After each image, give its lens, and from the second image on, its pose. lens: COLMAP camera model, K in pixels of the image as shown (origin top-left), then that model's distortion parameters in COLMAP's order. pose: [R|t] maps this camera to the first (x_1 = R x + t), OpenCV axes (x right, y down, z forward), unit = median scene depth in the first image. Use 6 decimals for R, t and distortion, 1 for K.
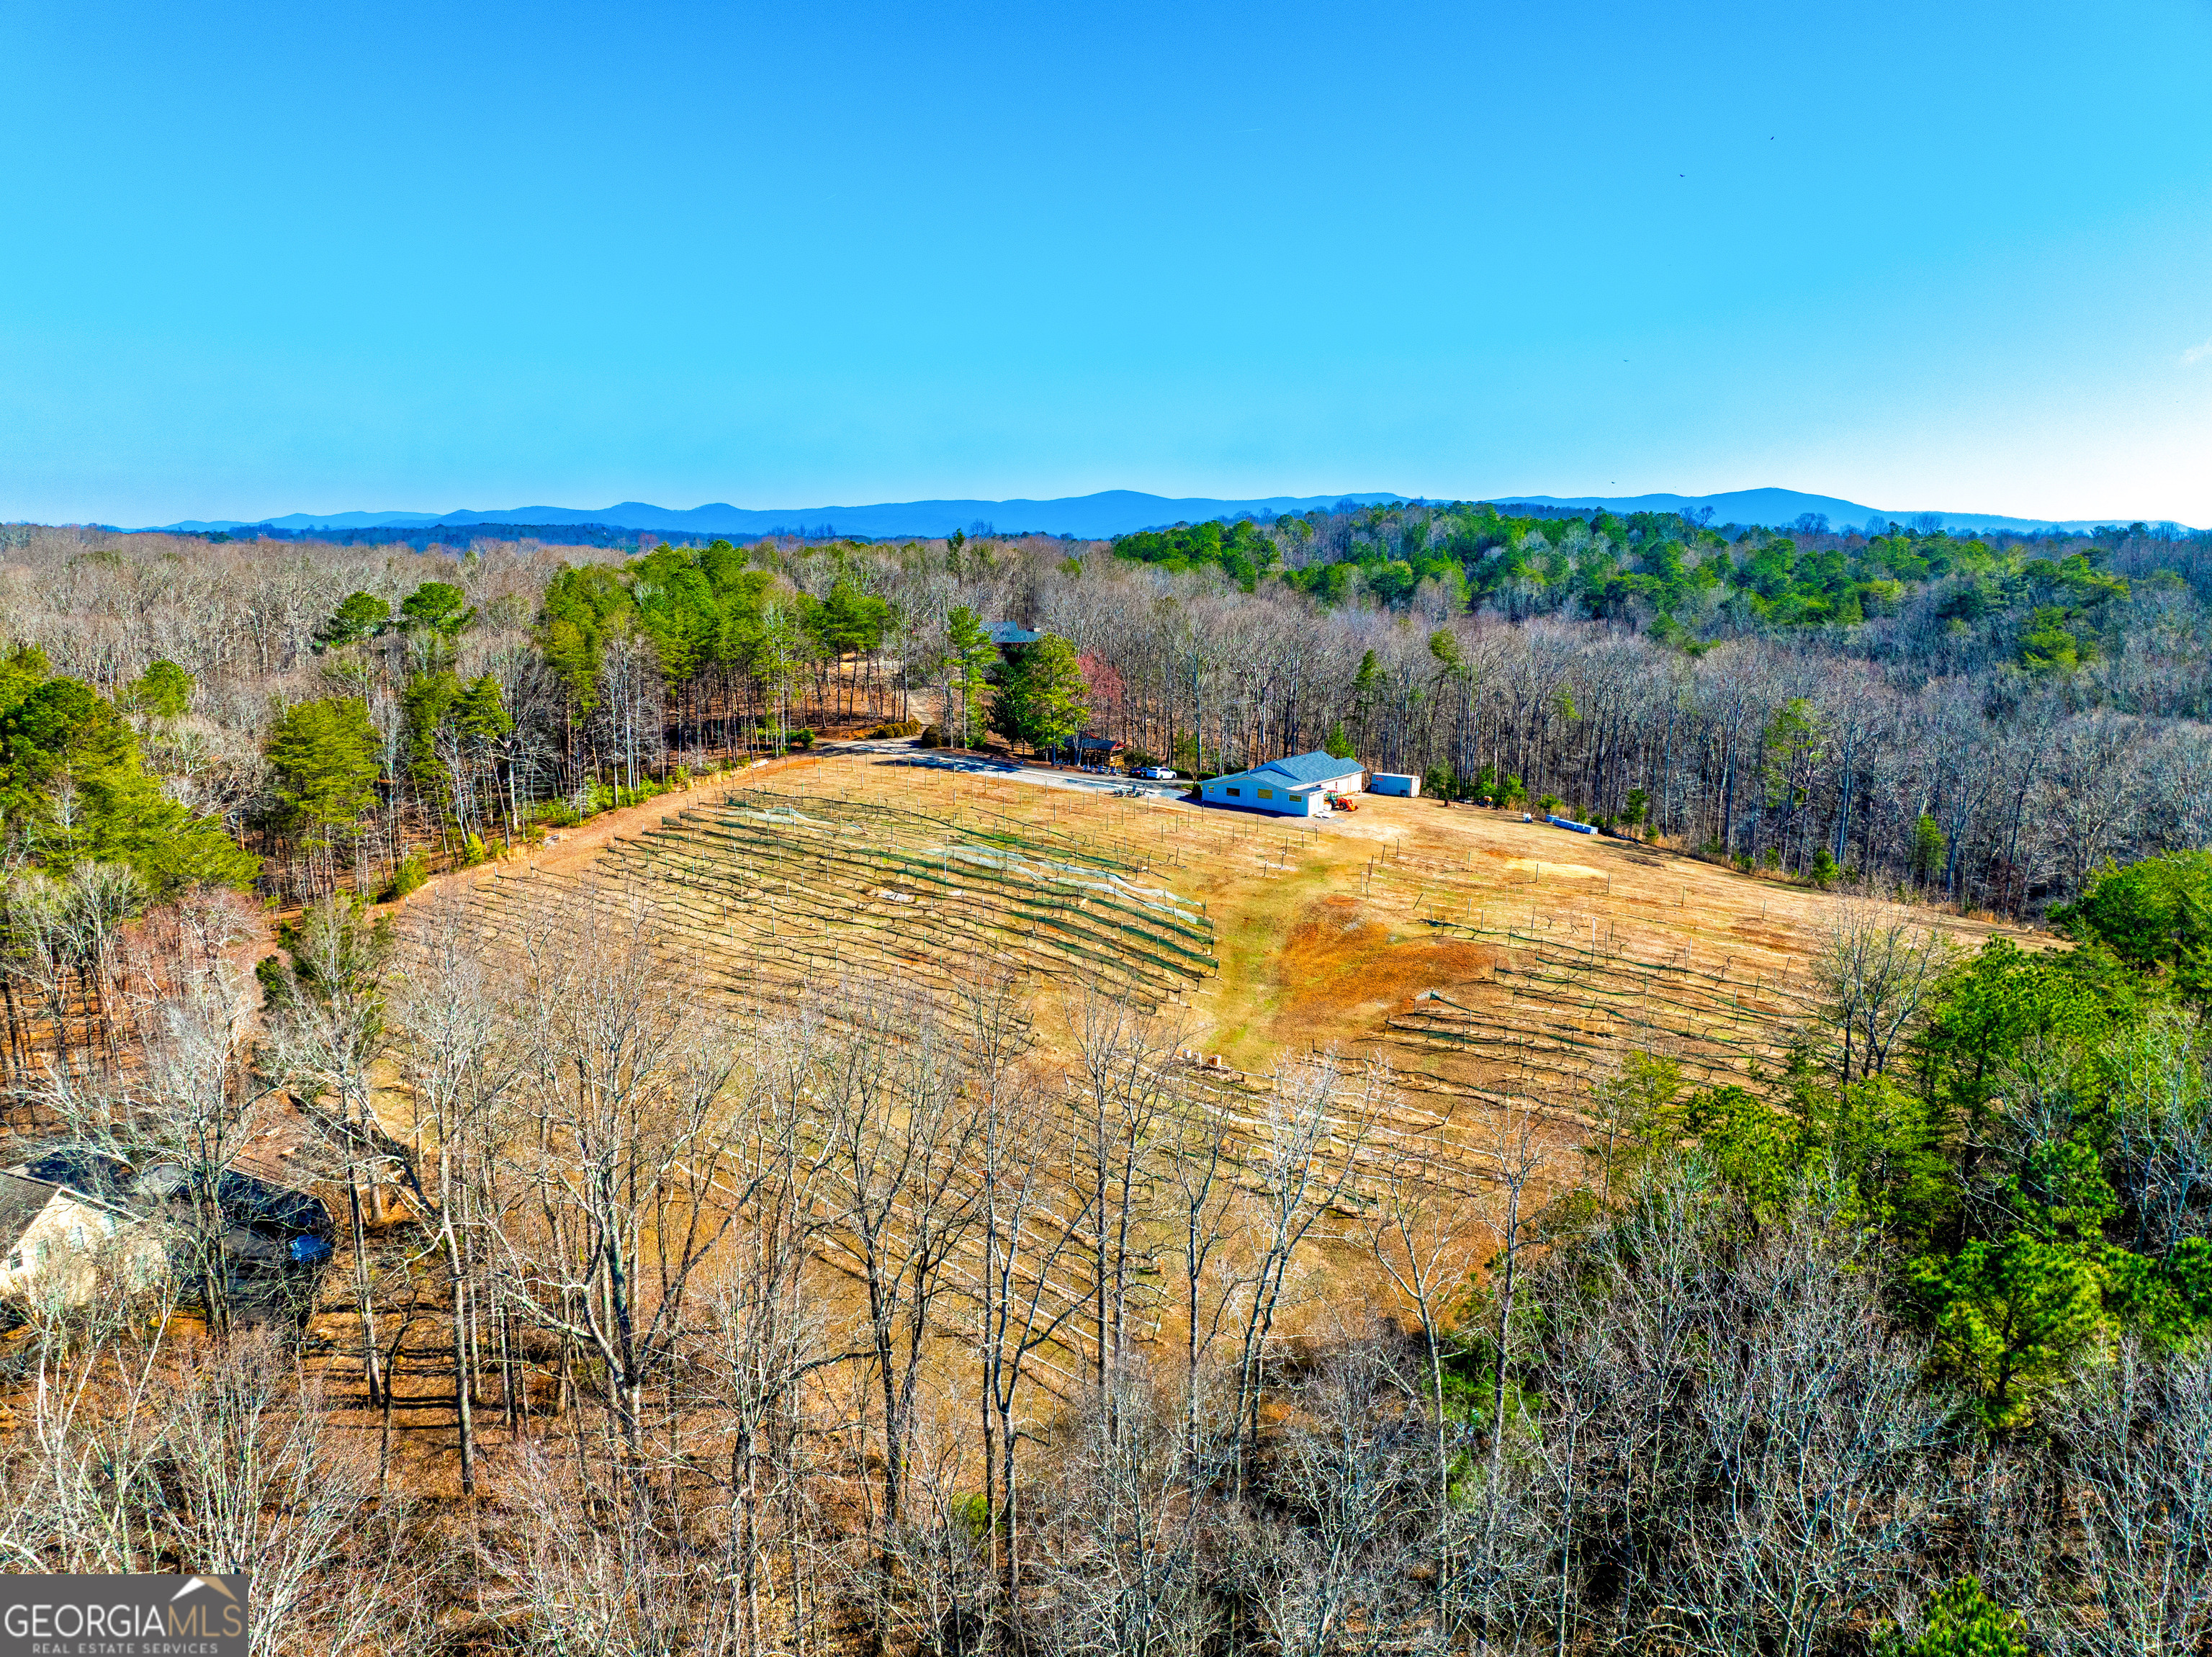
lens RADIAL K [[1555.6, 0, 1102.7], [0, 1555.6, 830.2], [0, 0, 1]] dist [-0.058245, 0.031980]
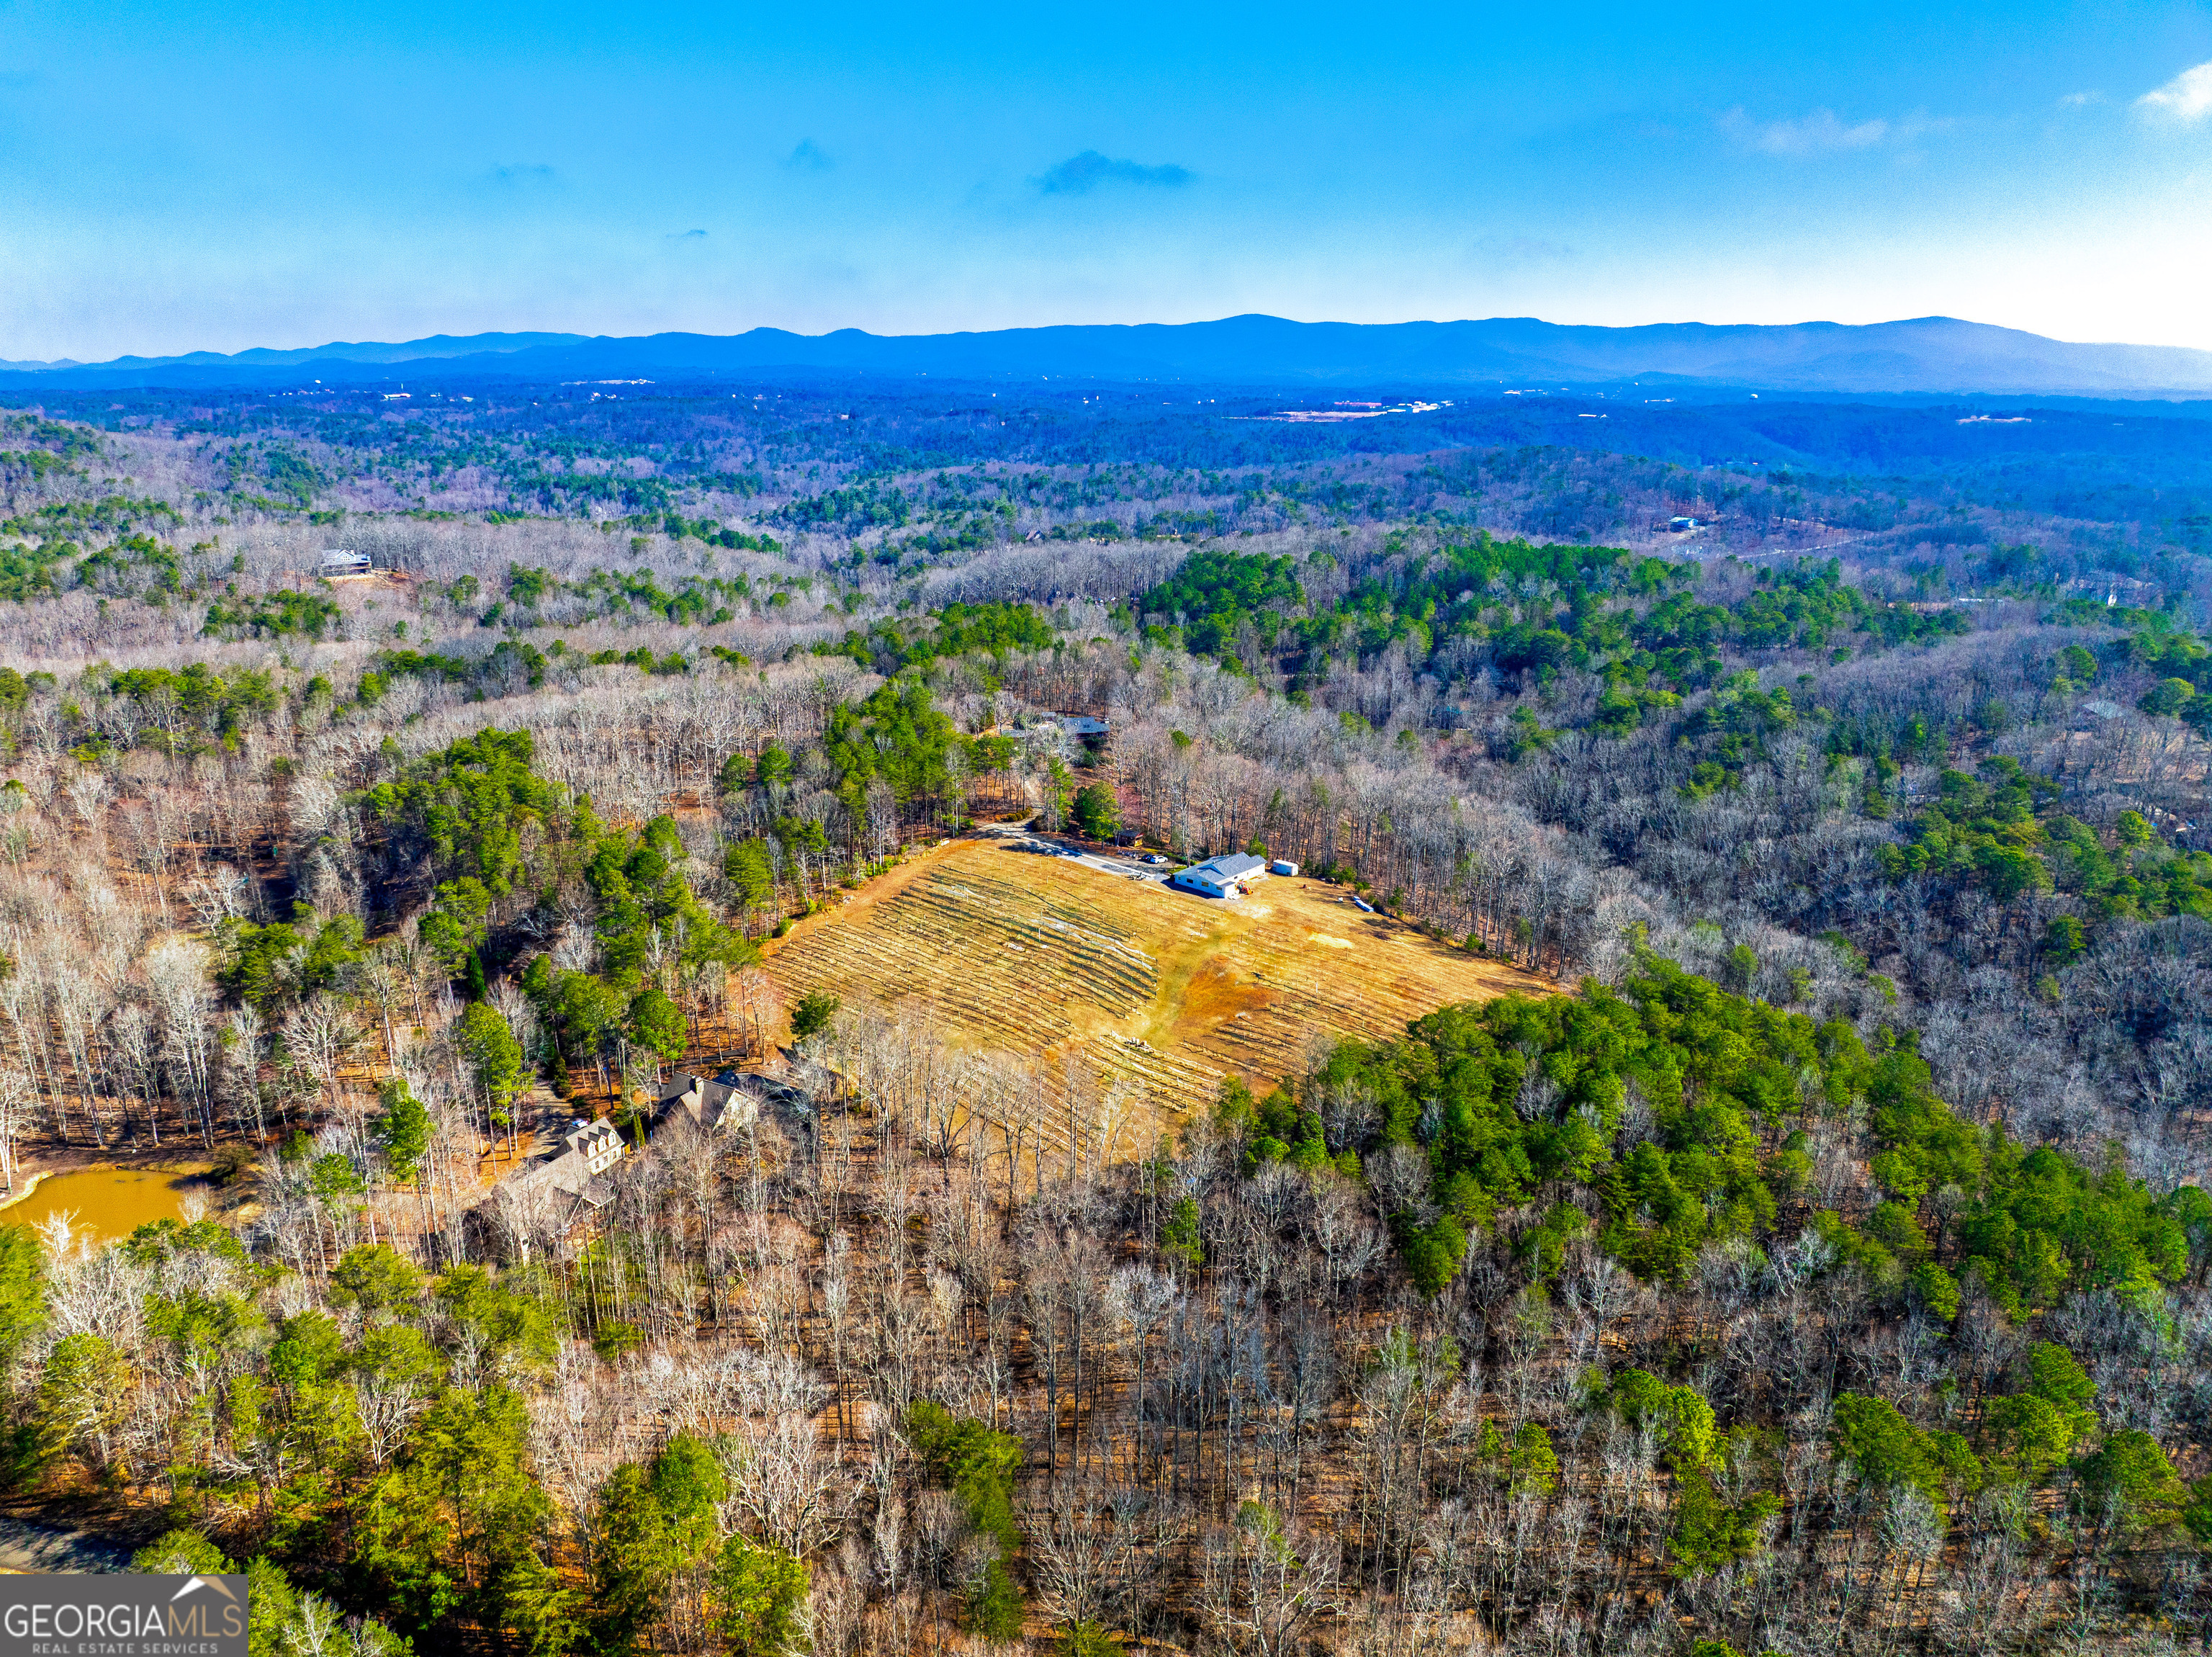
lens RADIAL K [[1555.6, 0, 1102.7], [0, 1555.6, 830.2], [0, 0, 1]] dist [-0.058245, 0.031980]
pose [[0.996622, 0.025094, -0.078200, 0.137168], [-0.016358, 0.993752, 0.110410, -0.326880], [0.080482, -0.108758, 0.990805, -1.006350]]
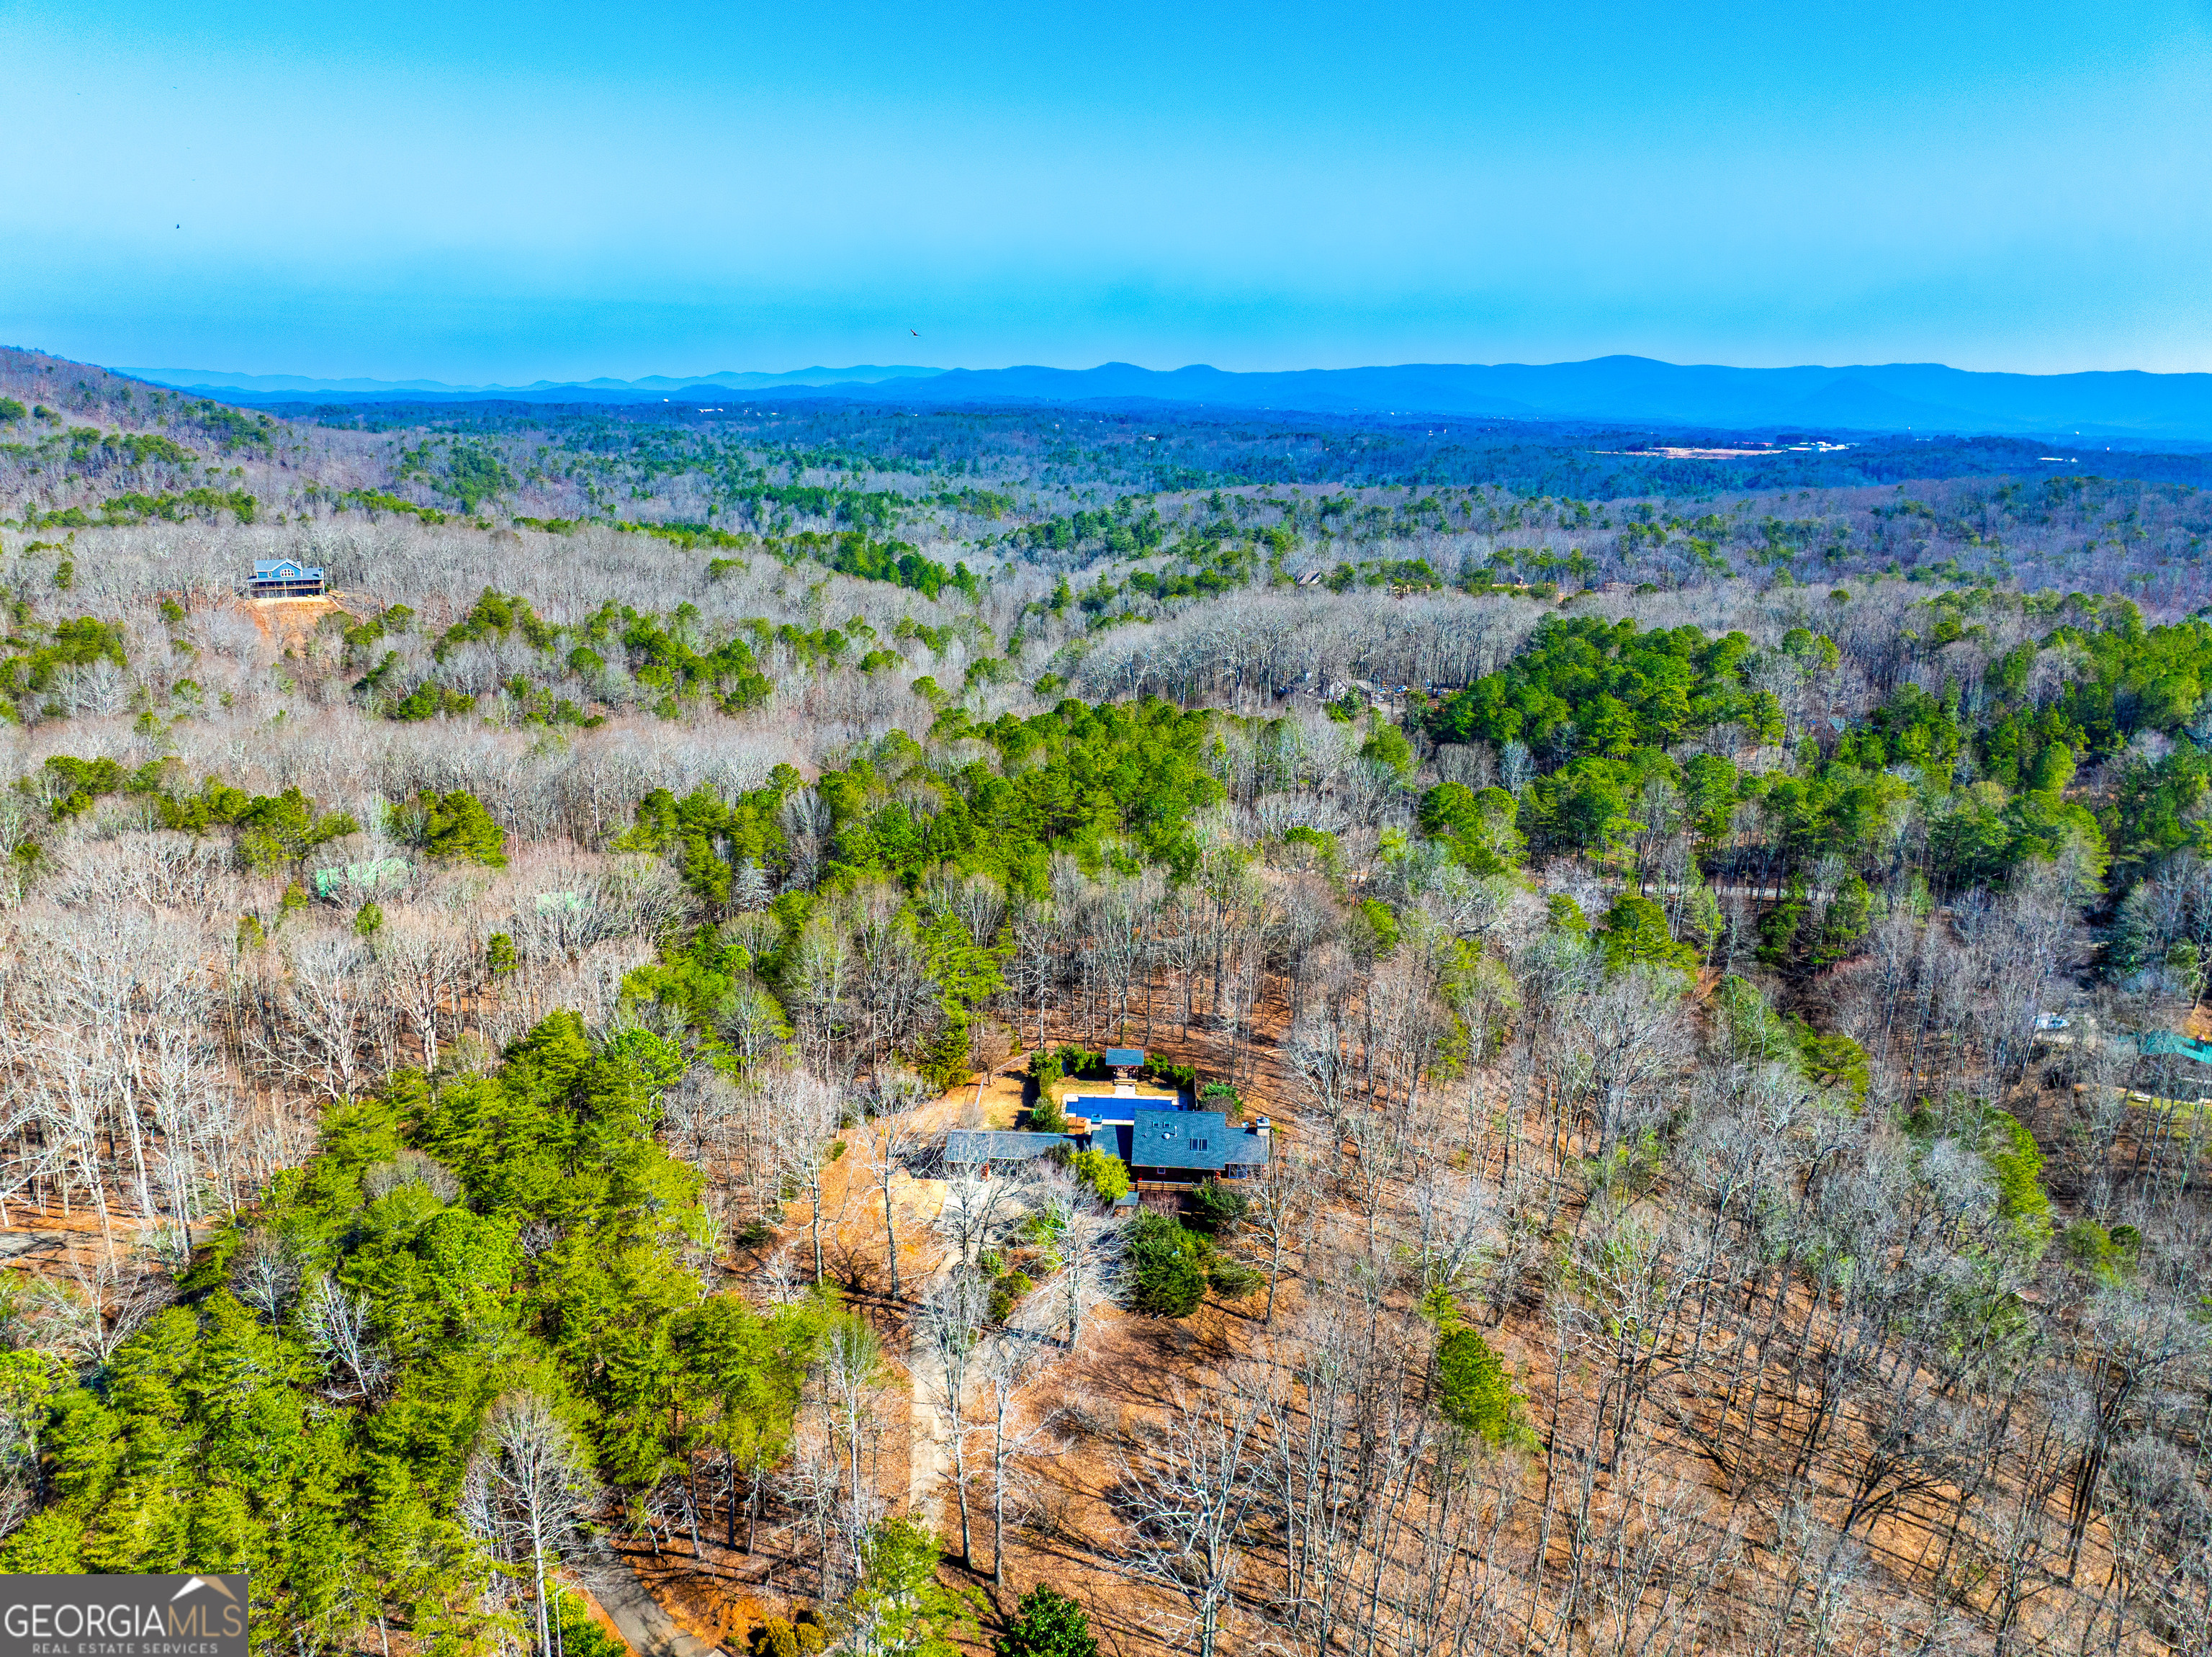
lens RADIAL K [[1555.6, 0, 1102.7], [0, 1555.6, 830.2], [0, 0, 1]] dist [-0.058245, 0.031980]
pose [[0.954891, 0.091707, -0.282441, 0.079561], [-0.067516, 0.993257, 0.094245, -0.469131], [0.289179, -0.070924, 0.954644, 0.787362]]
